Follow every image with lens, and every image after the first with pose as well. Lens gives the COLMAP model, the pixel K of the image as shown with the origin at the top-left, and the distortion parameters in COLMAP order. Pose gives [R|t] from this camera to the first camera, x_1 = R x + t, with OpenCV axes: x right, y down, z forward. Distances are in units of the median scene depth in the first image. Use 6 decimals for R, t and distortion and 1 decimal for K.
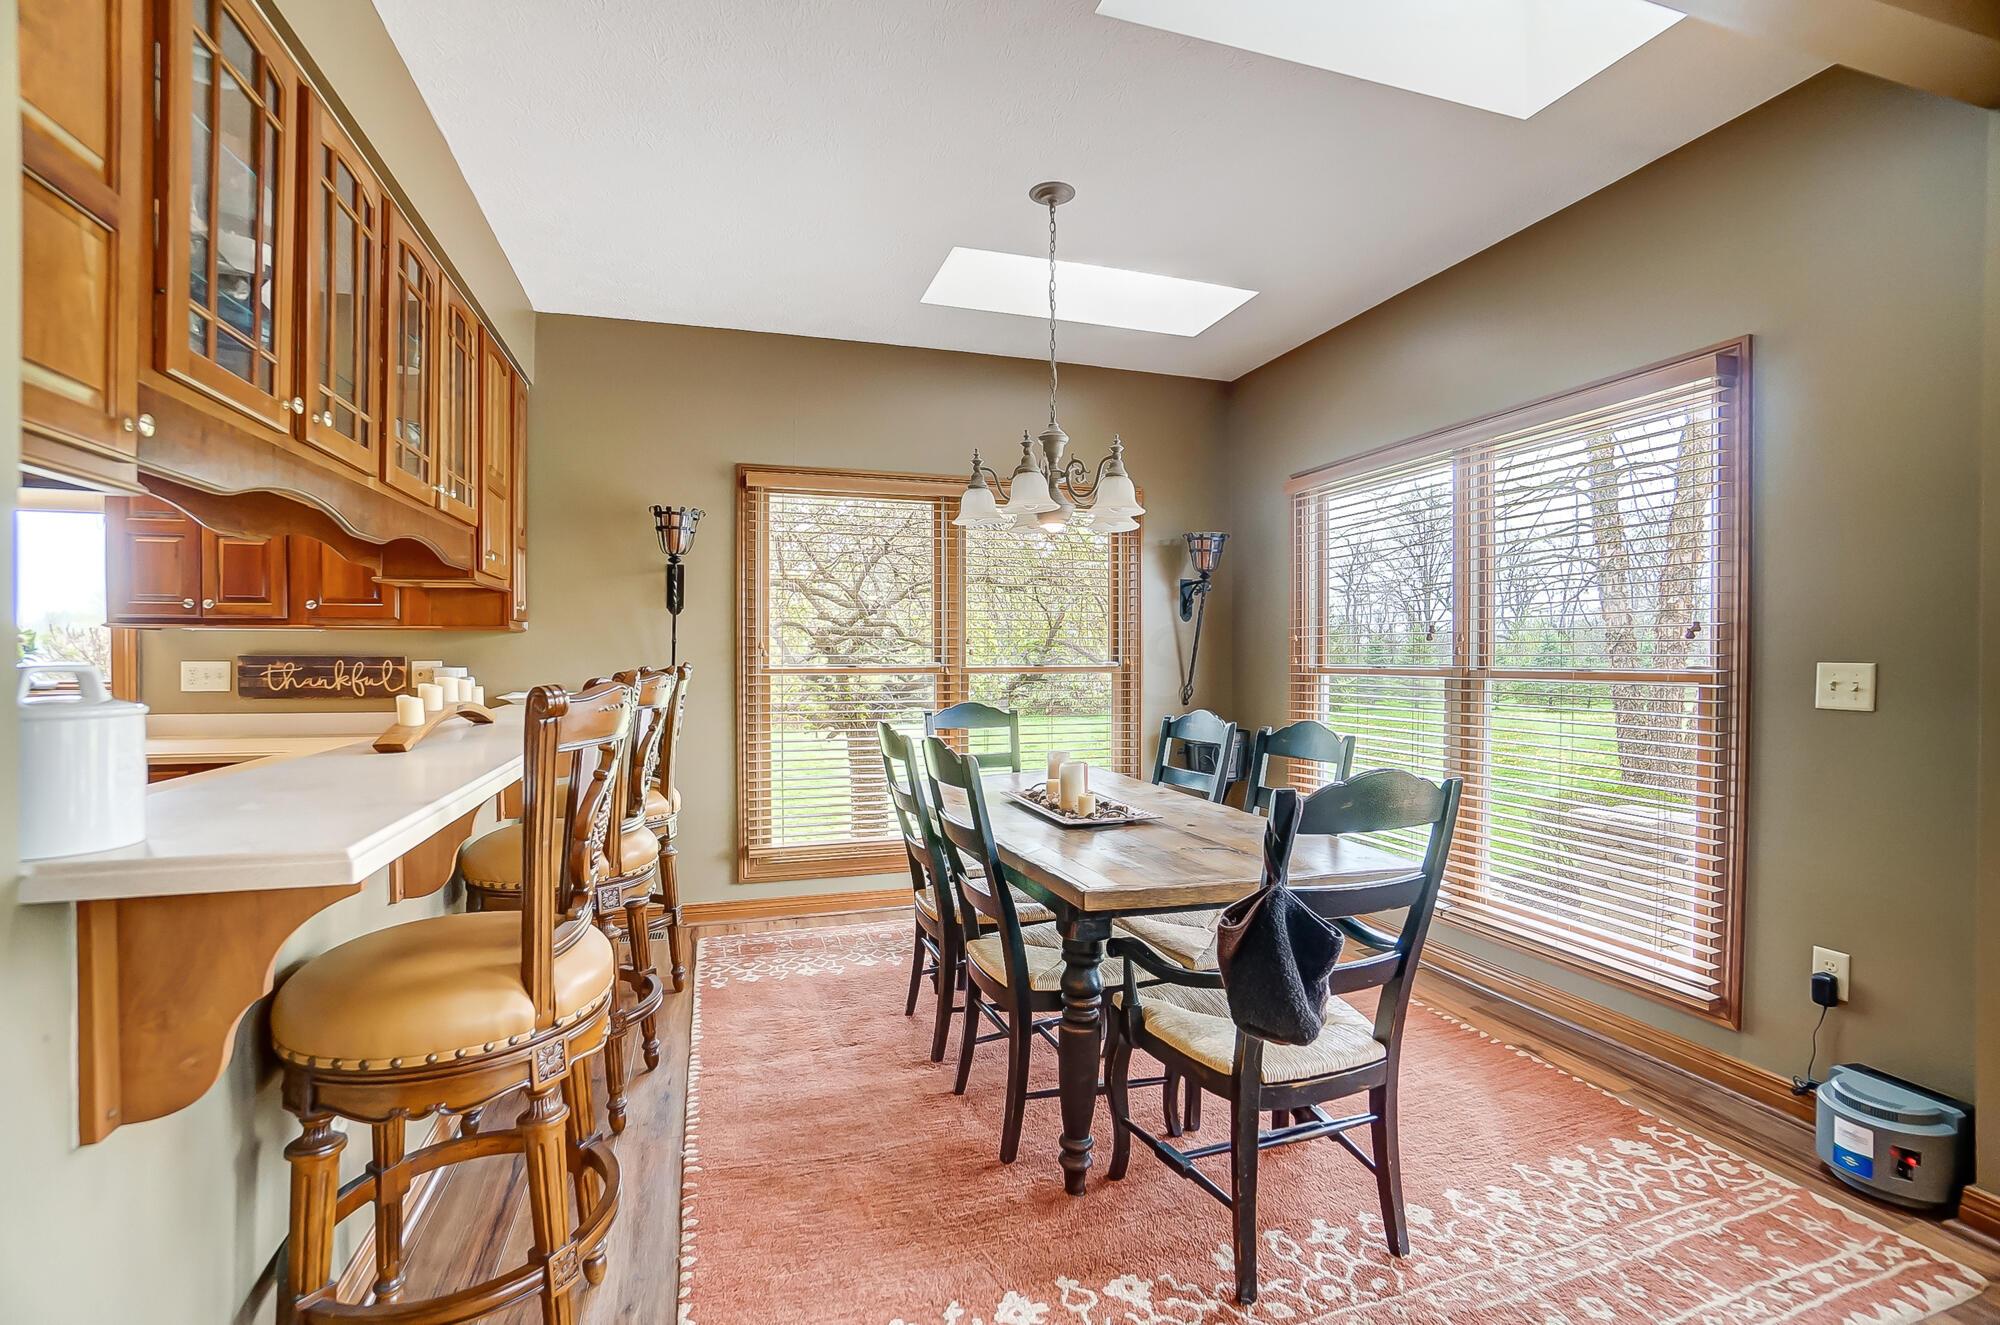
lens RADIAL K [[860.1, 0, 1000.0], [0, 860.1, 662.5], [0, 0, 1]] dist [0.014388, 0.000047]
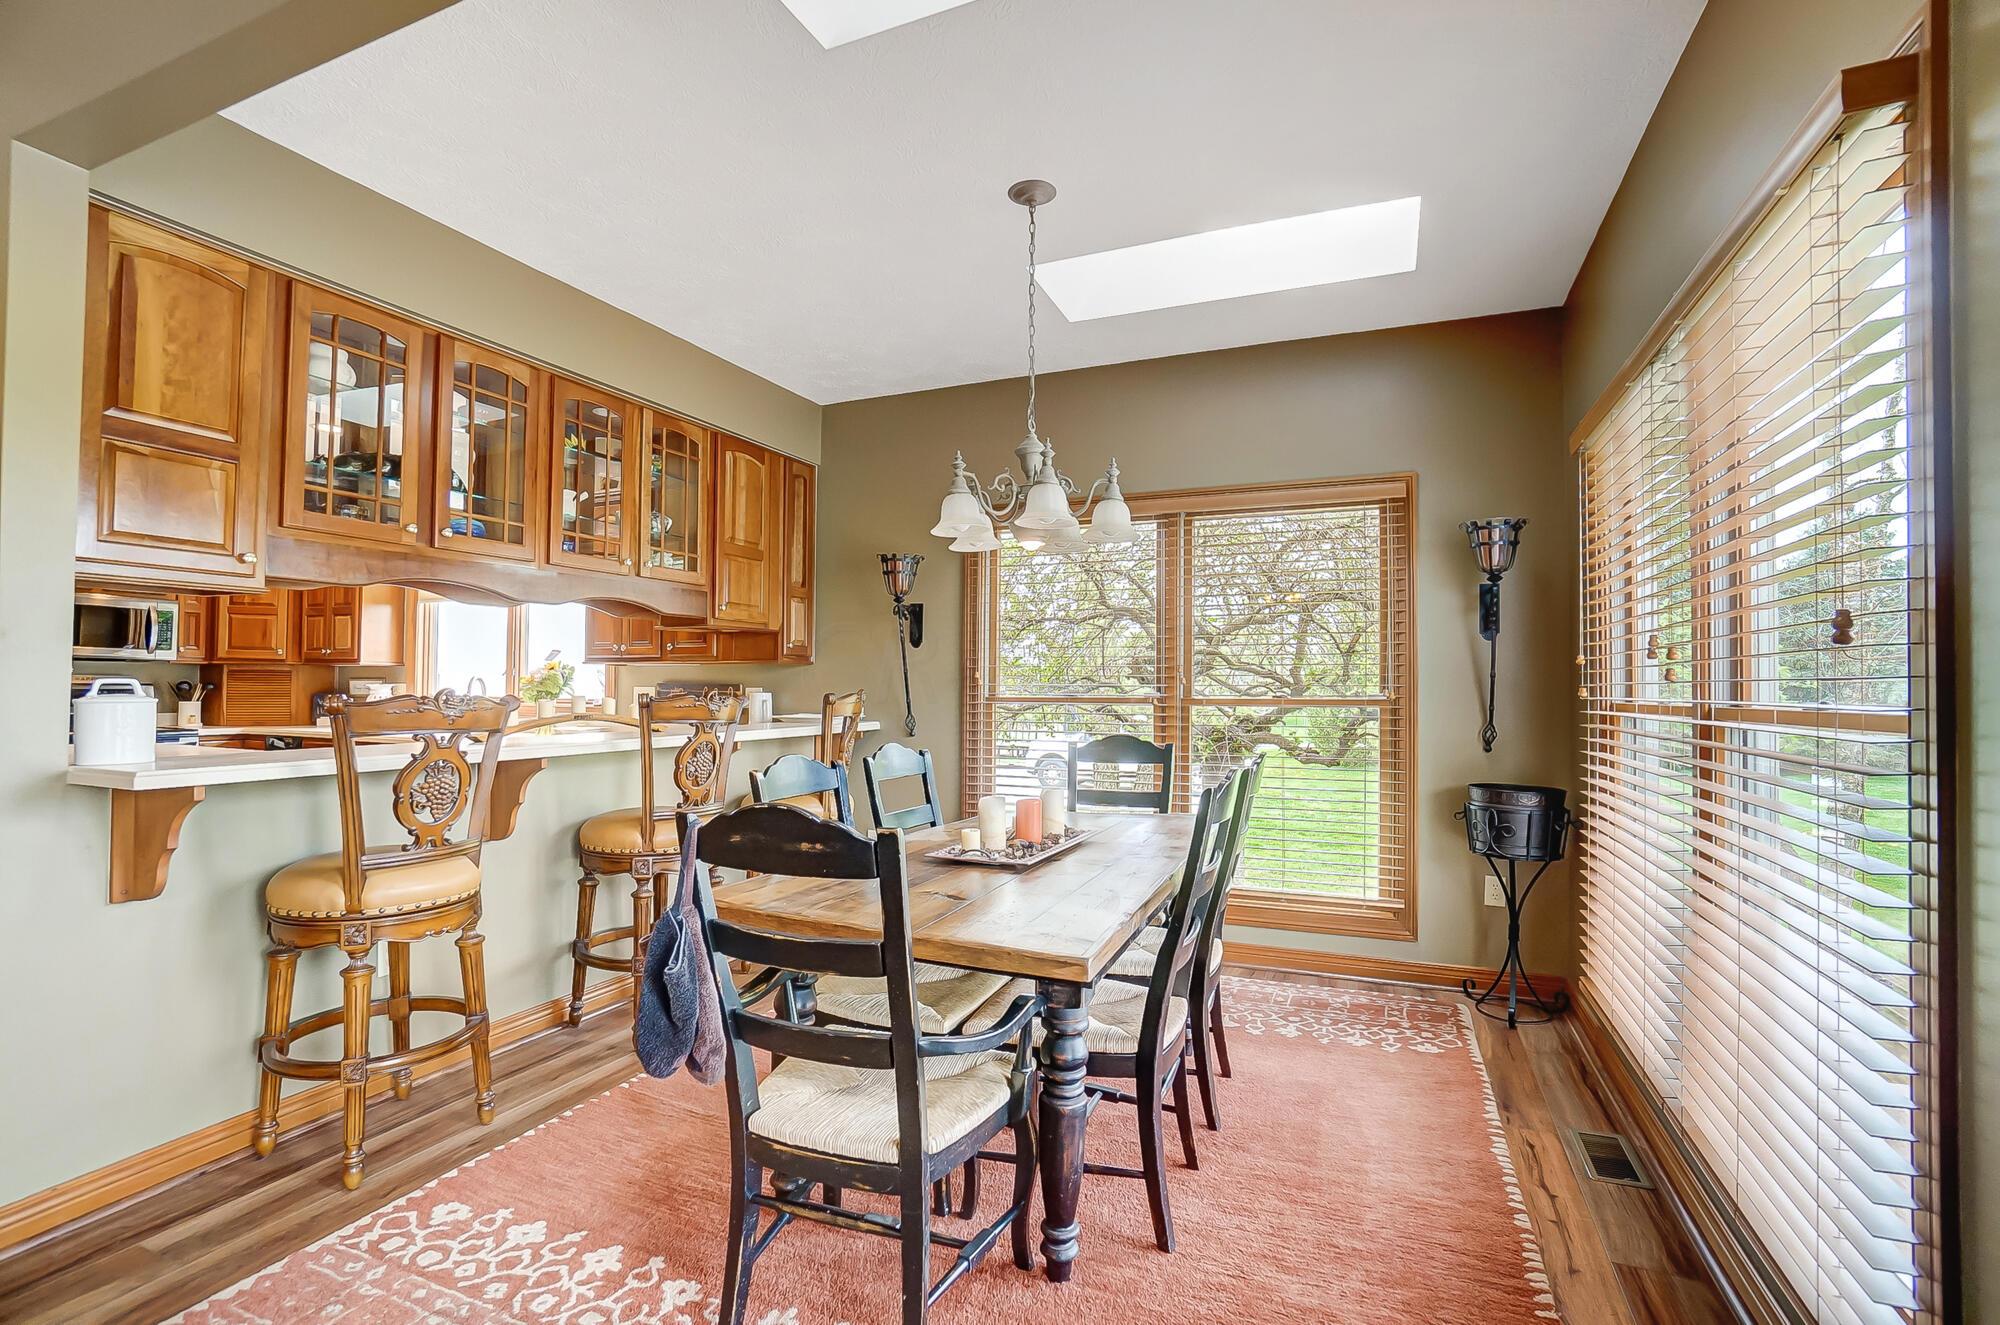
lens RADIAL K [[910.2, 0, 1000.0], [0, 910.2, 662.5], [0, 0, 1]] dist [-0.001181, -0.000192]
pose [[0.752656, -0.013732, -0.658271, 0.524232], [-0.010040, 0.999427, -0.032328, 0.002779], [0.658337, 0.030941, 0.752087, 0.186037]]
